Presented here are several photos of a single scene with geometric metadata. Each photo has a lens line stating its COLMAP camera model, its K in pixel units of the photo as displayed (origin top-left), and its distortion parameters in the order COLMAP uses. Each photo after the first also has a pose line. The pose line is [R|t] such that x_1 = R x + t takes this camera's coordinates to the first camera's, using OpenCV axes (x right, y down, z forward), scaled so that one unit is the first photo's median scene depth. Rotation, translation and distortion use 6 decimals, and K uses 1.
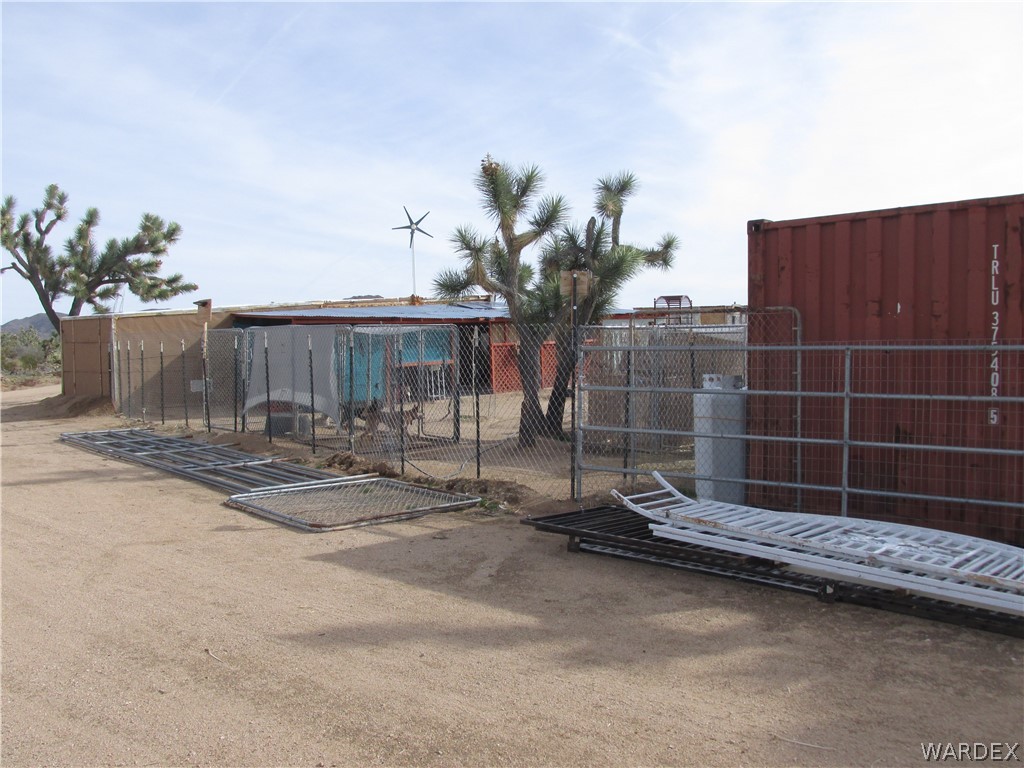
lens RADIAL K [[834.4, 0, 512.0], [0, 834.4, 384.0], [0, 0, 1]] dist [-0.009800, 0.001396]
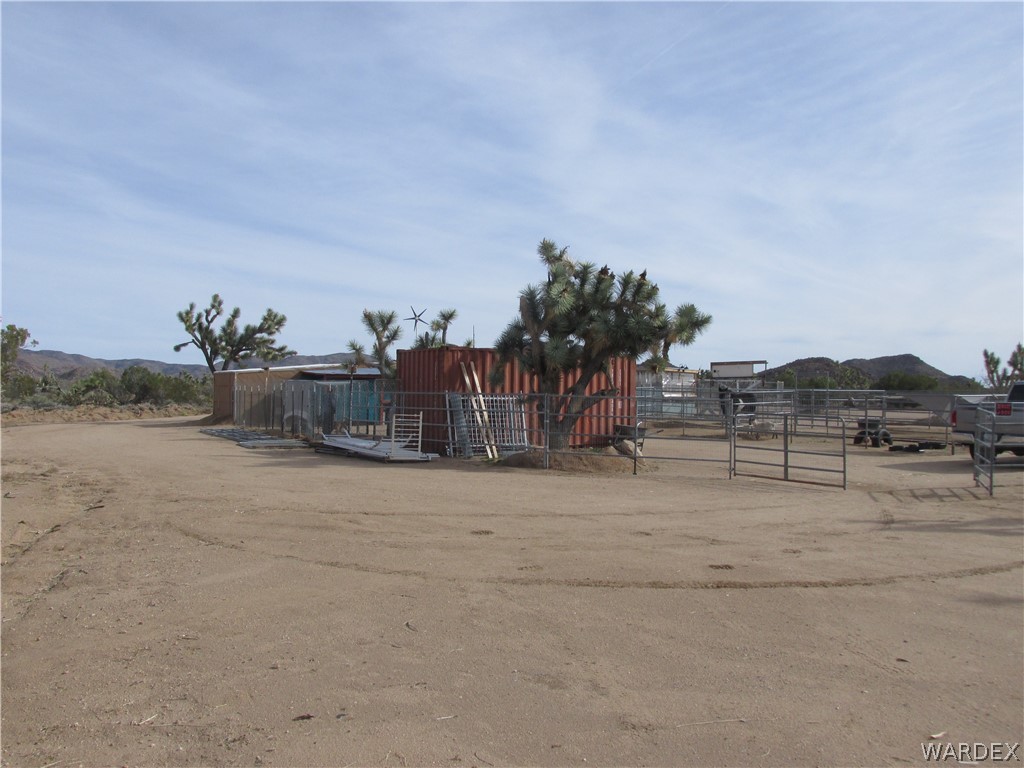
lens RADIAL K [[834.4, 0, 512.0], [0, 834.4, 384.0], [0, 0, 1]] dist [-0.009800, 0.001396]
pose [[0.981217, 0.014034, -0.192398, 0.383967], [-0.025096, 0.998161, -0.055178, 0.025941], [0.191270, 0.058970, 0.979764, -0.562595]]
